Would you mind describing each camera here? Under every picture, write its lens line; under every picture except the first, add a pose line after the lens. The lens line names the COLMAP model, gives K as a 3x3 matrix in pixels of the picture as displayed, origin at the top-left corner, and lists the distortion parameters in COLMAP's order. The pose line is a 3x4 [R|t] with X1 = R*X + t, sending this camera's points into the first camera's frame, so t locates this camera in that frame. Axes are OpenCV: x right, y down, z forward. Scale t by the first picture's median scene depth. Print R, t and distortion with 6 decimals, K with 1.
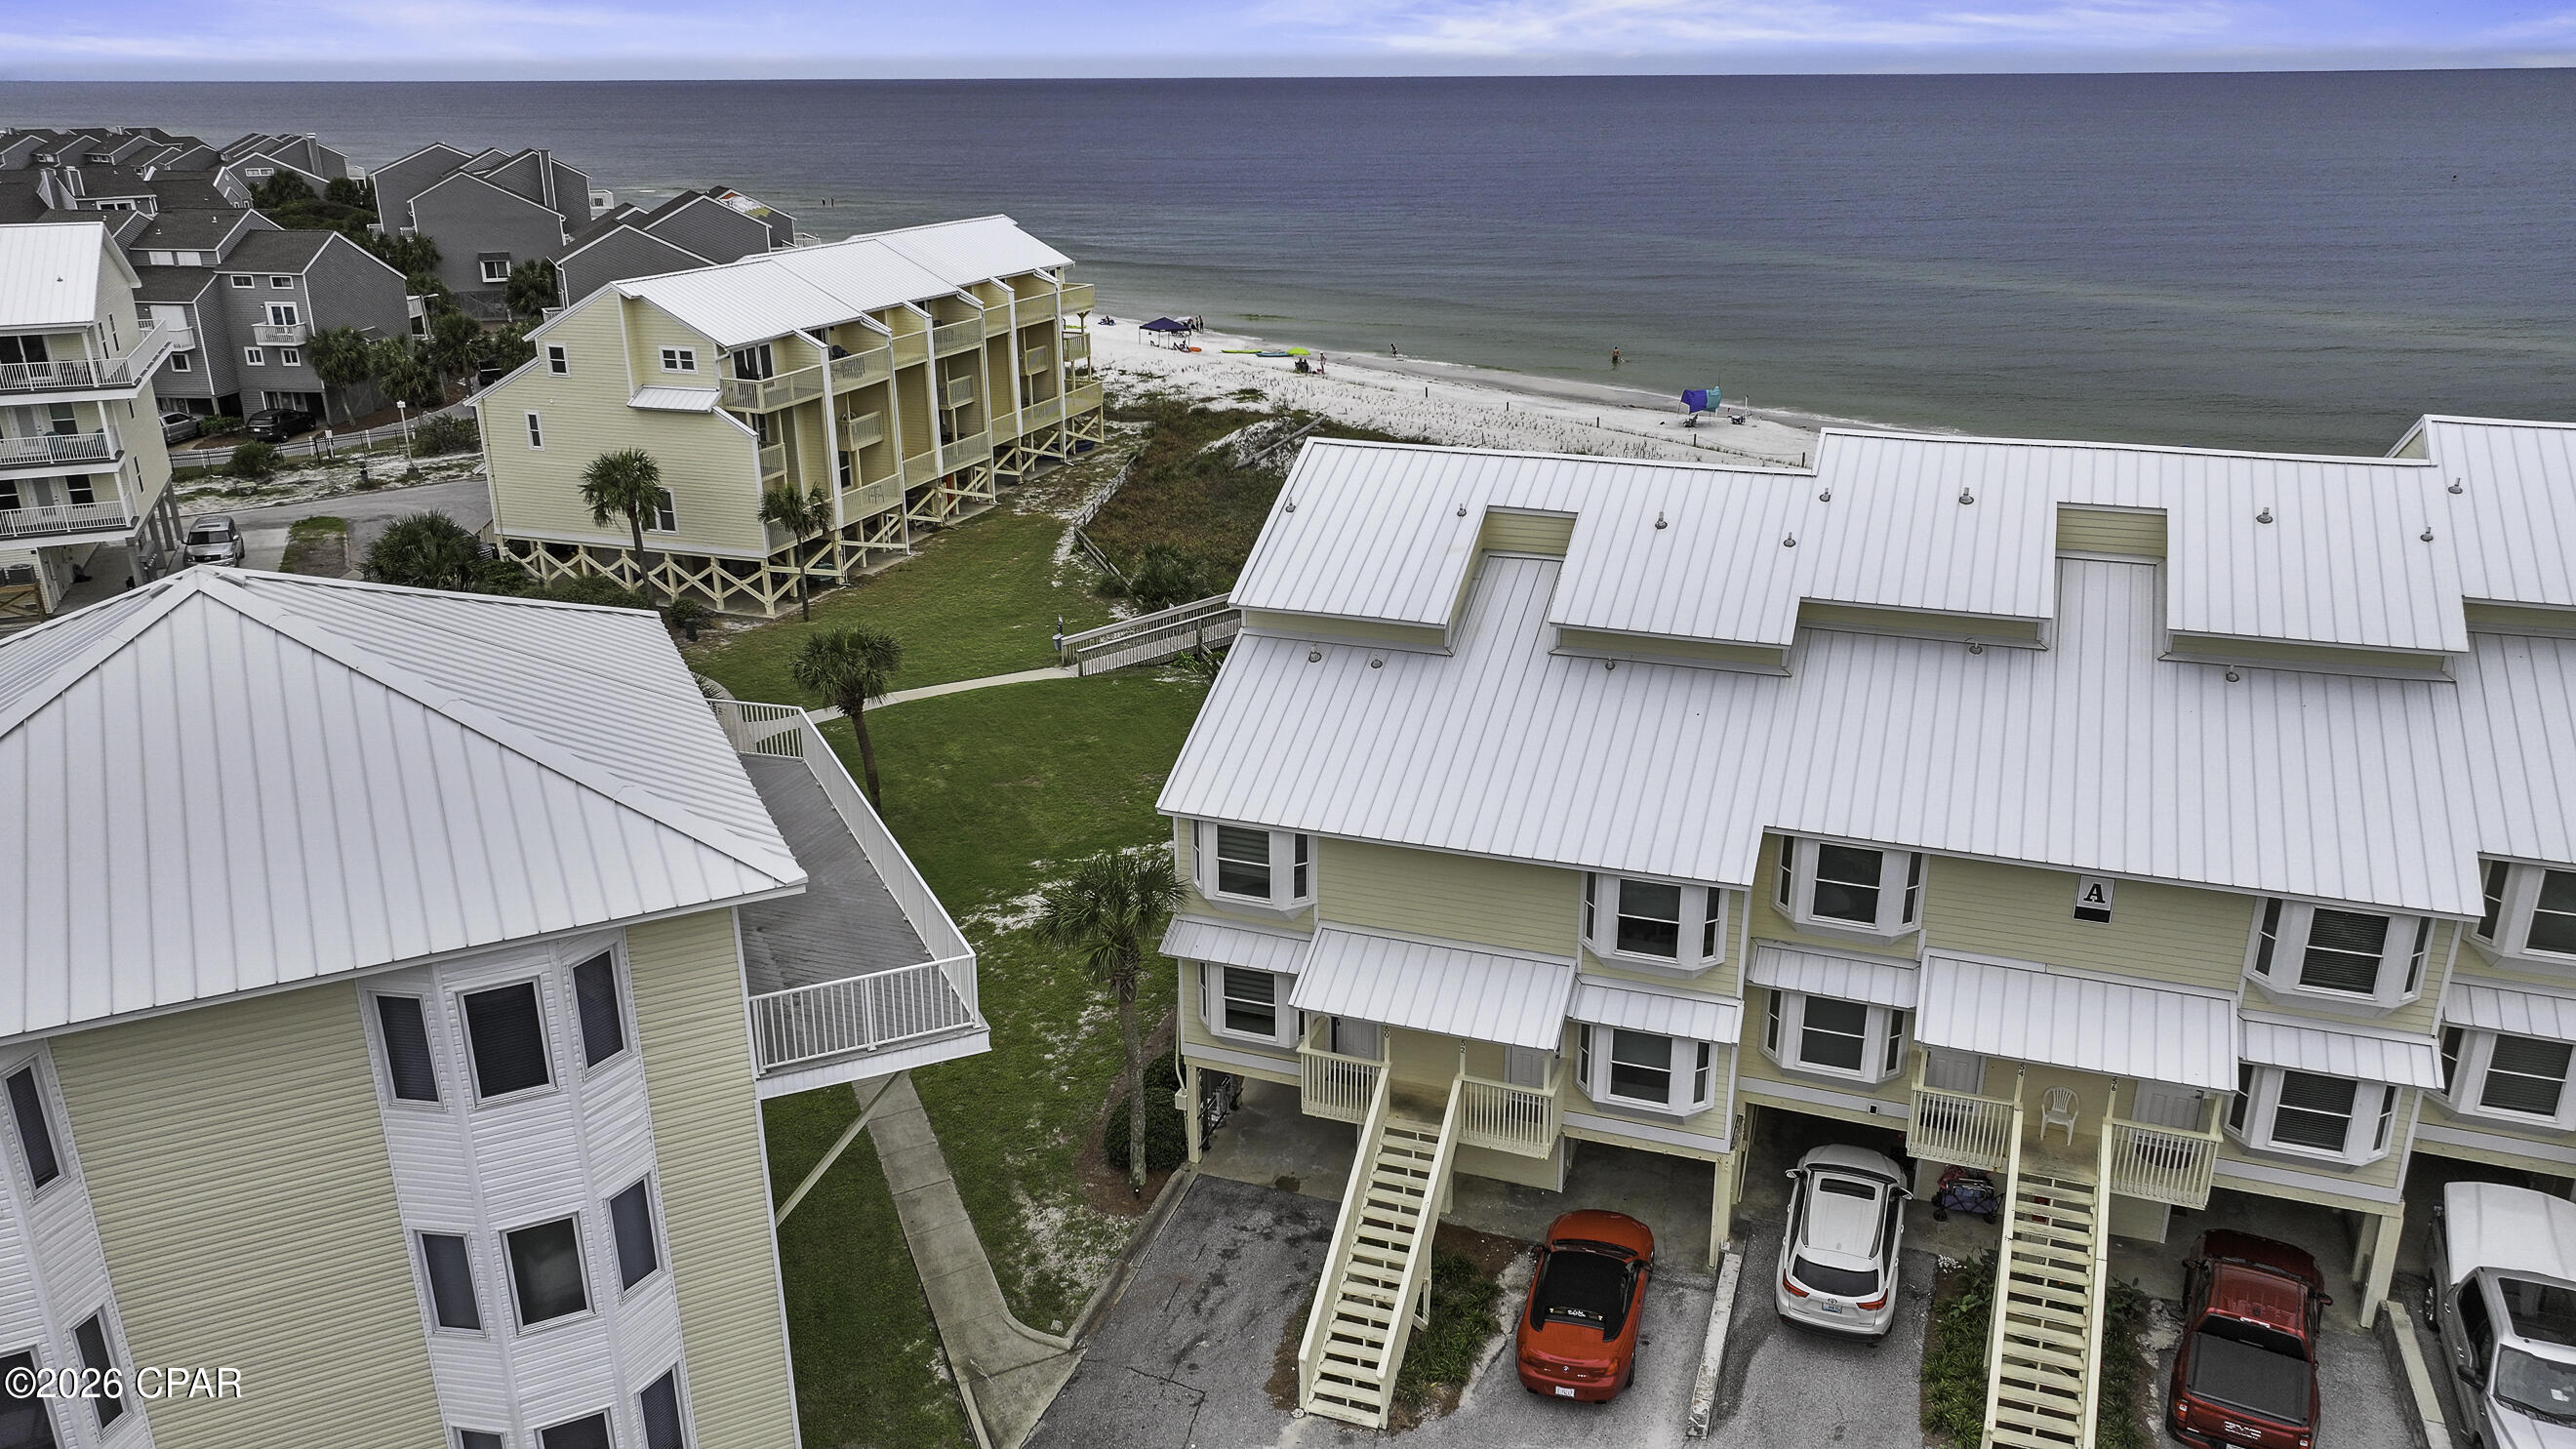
lens RADIAL K [[1809.8, 0, 1288.0], [0, 1809.8, 724.5], [0, 0, 1]] dist [0.001061, 0.003654]
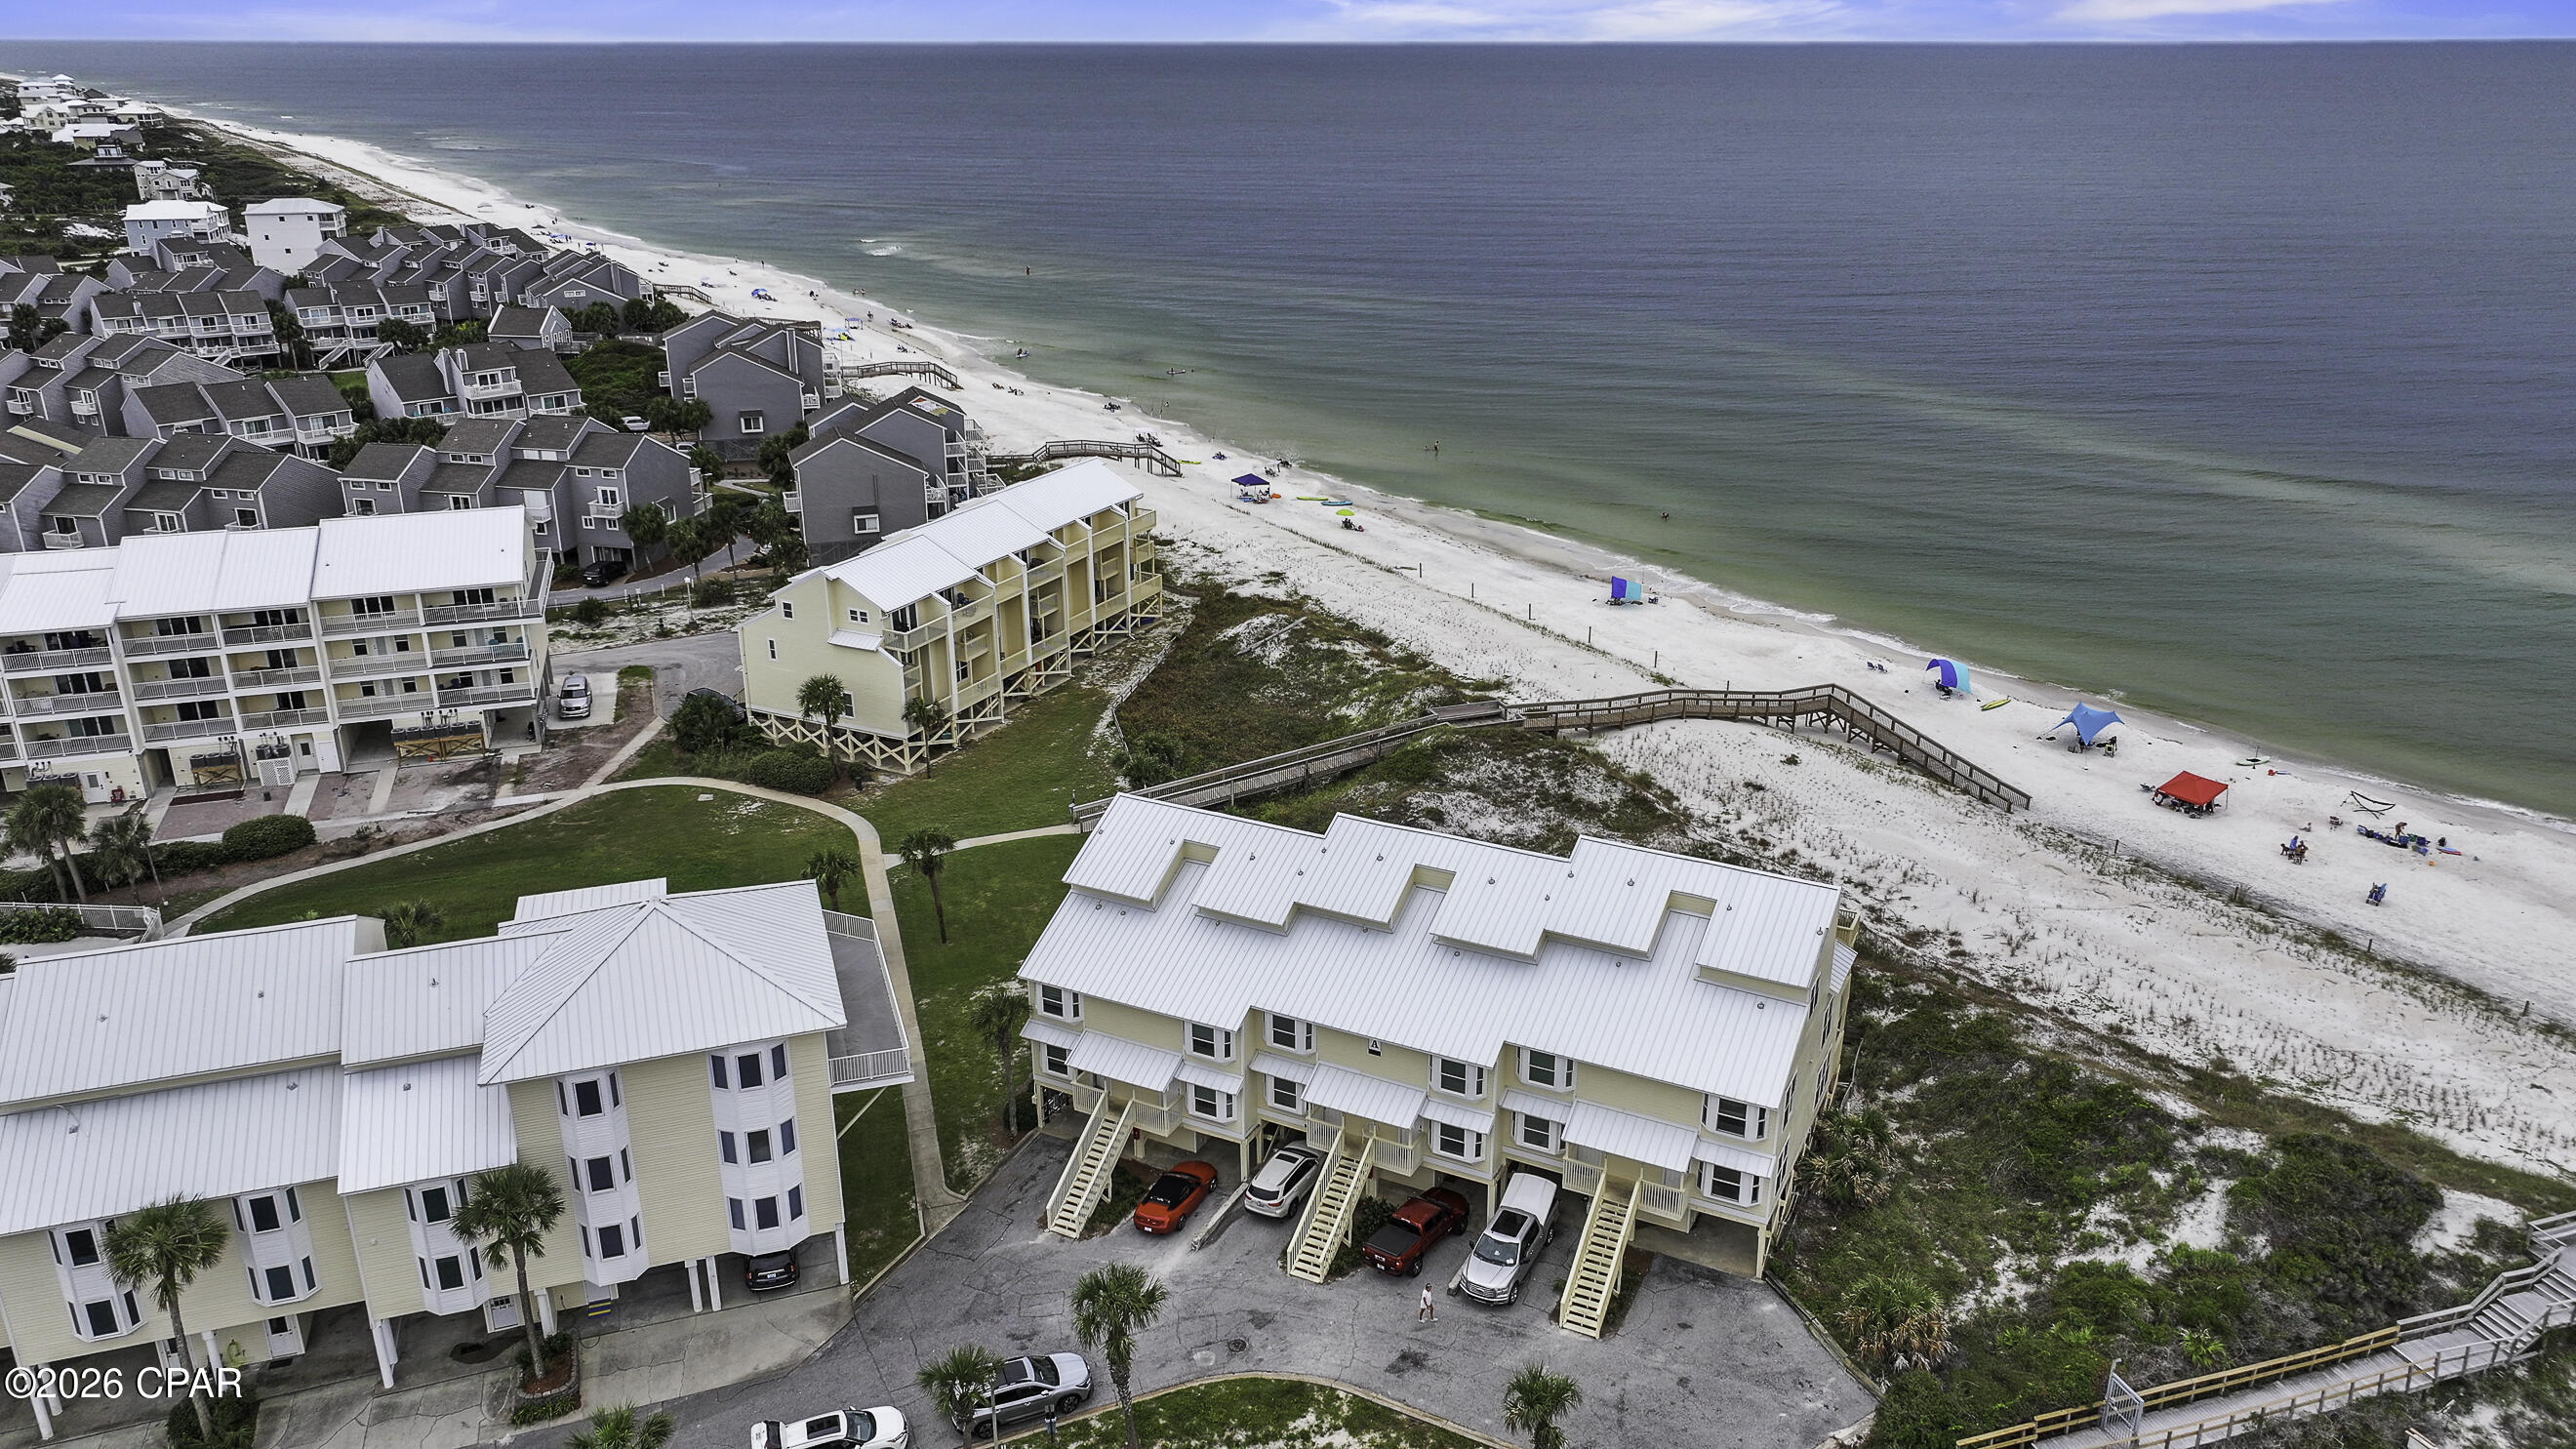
lens RADIAL K [[1818.8, 0, 1289.3], [0, 1818.8, 719.9], [0, 0, 1]] dist [0.003825, 0.003864]
pose [[0.992375, 0.047661, -0.113672, 0.511646], [-0.046123, 0.998806, 0.016116, -0.327257], [0.114304, -0.010750, 0.993388, -1.251683]]
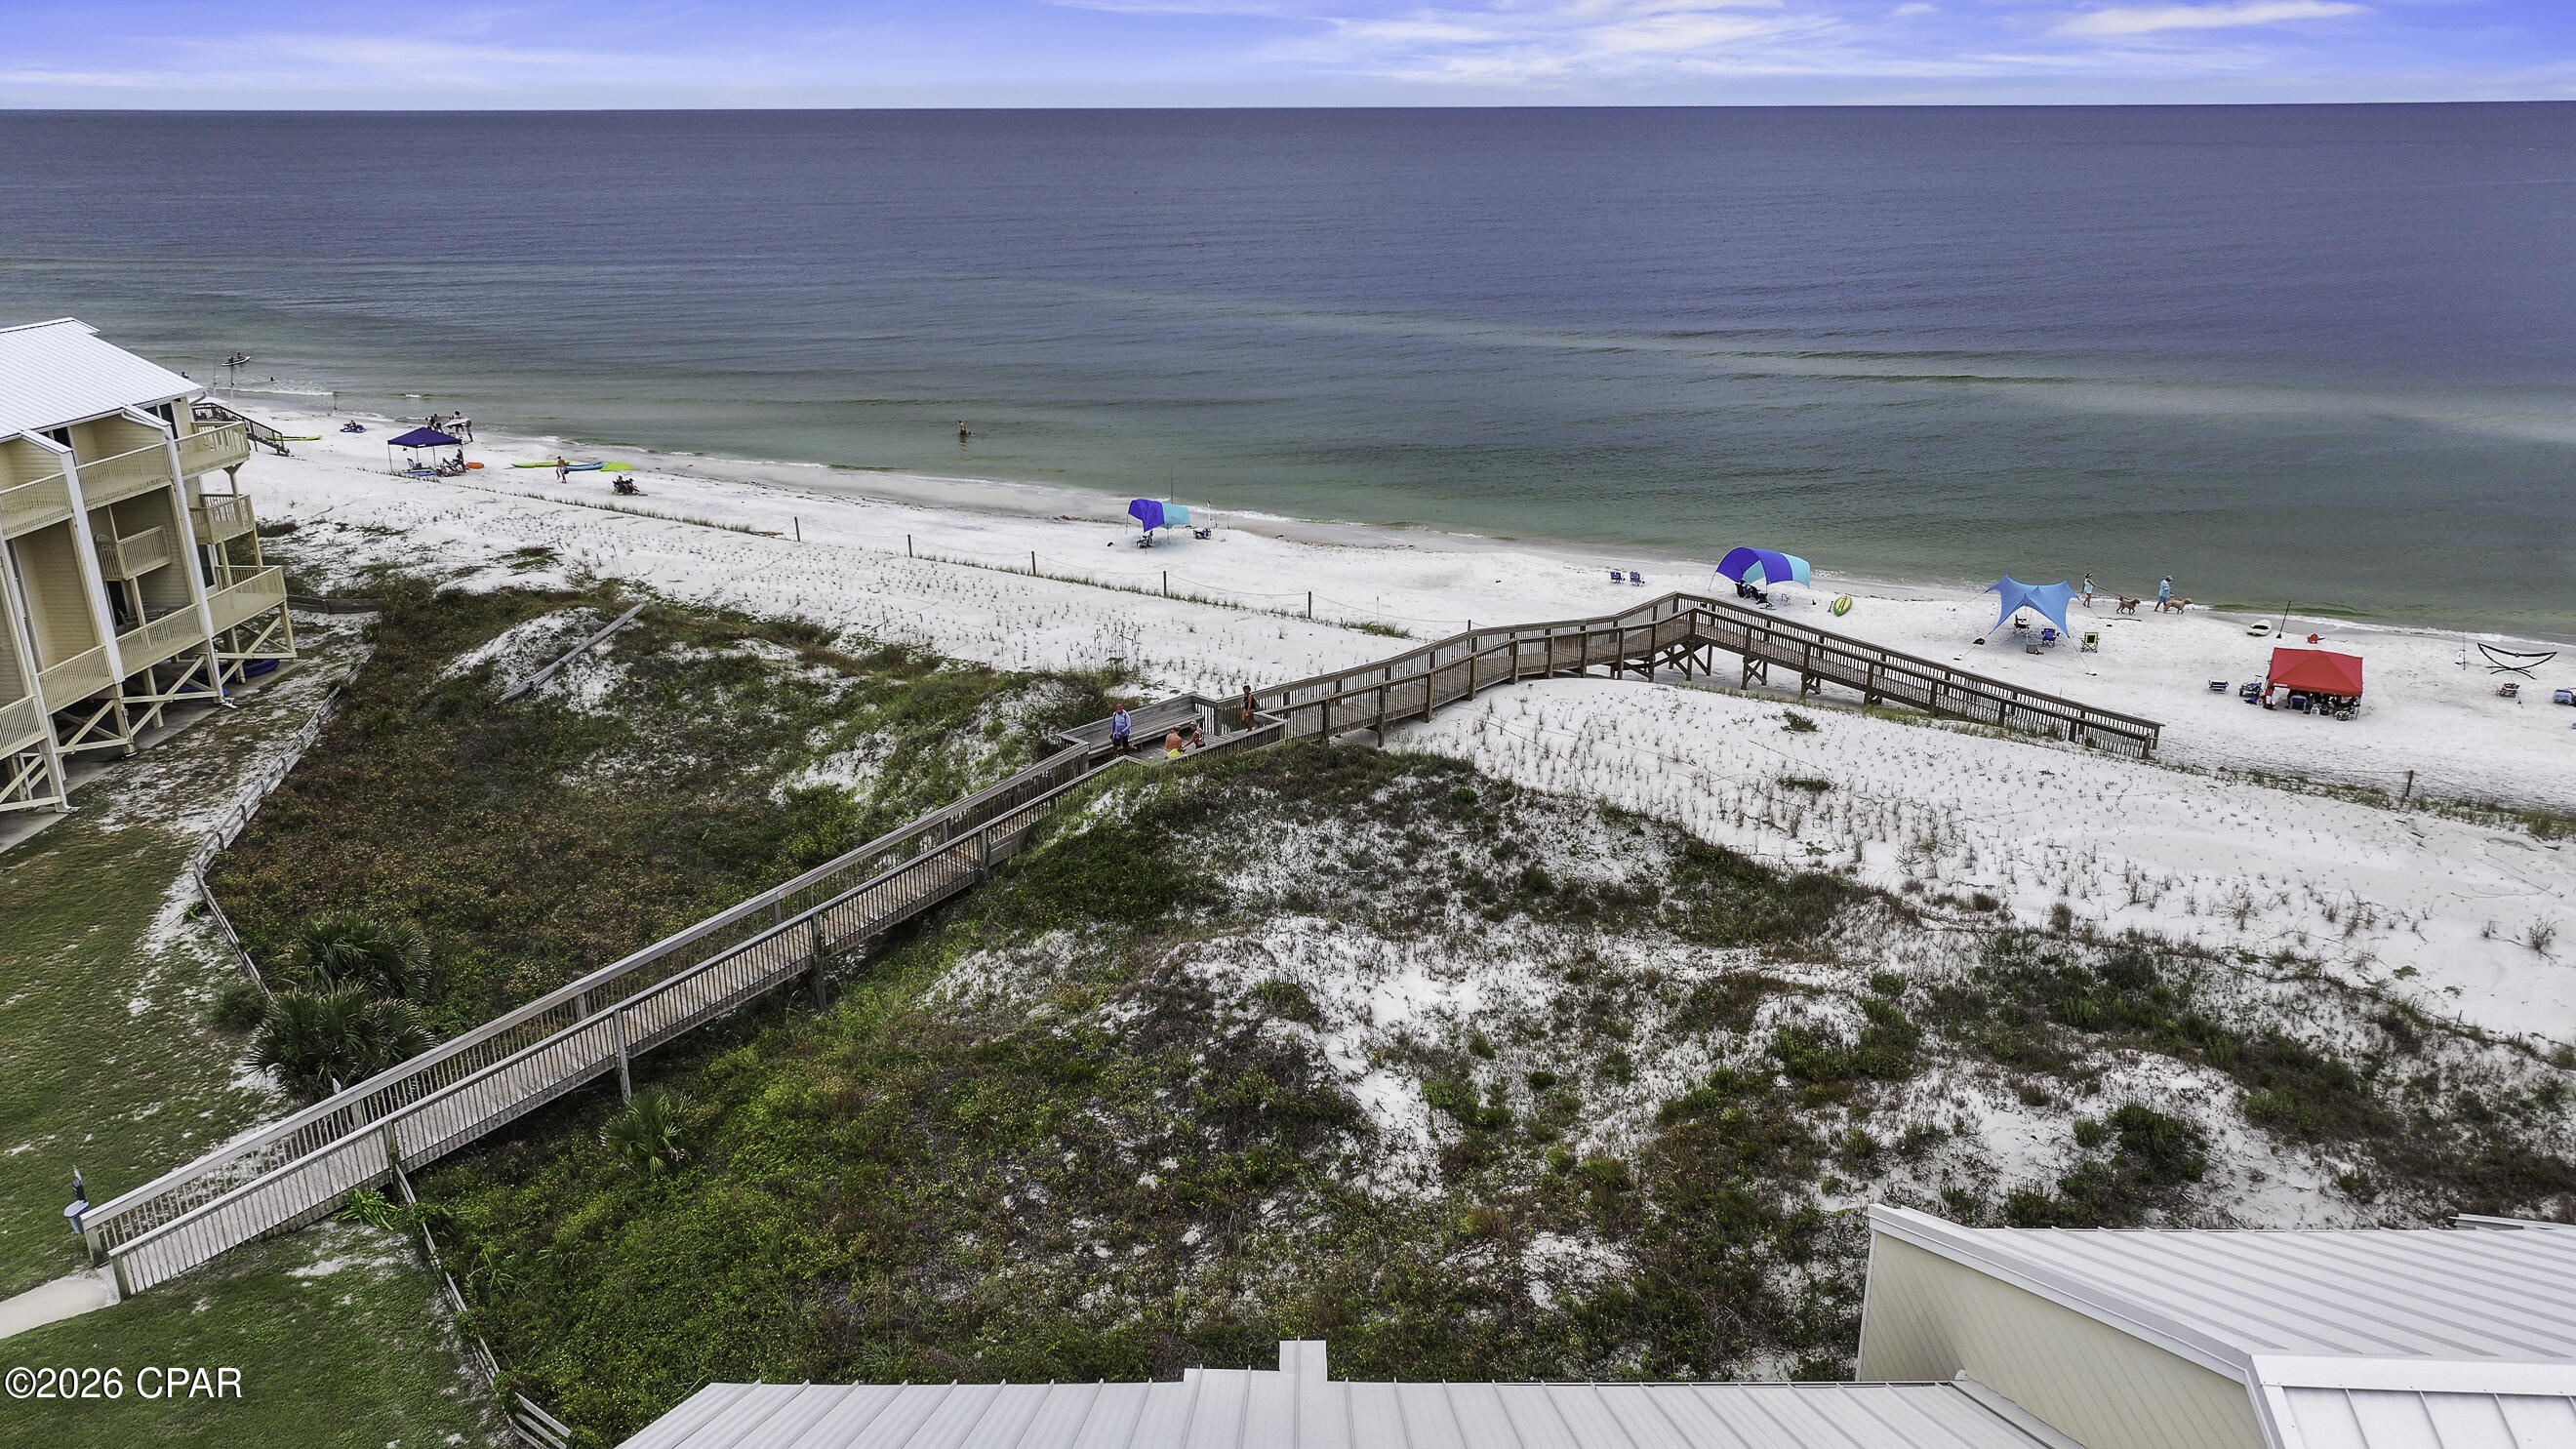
lens RADIAL K [[1818.8, 0, 1289.3], [0, 1818.8, 719.9], [0, 0, 1]] dist [0.003825, 0.003864]
pose [[0.943712, -0.104806, 0.313724, 0.090265], [0.111138, 0.993802, -0.002314, -0.290894], [-0.311538, 0.037051, 0.949511, 0.834750]]
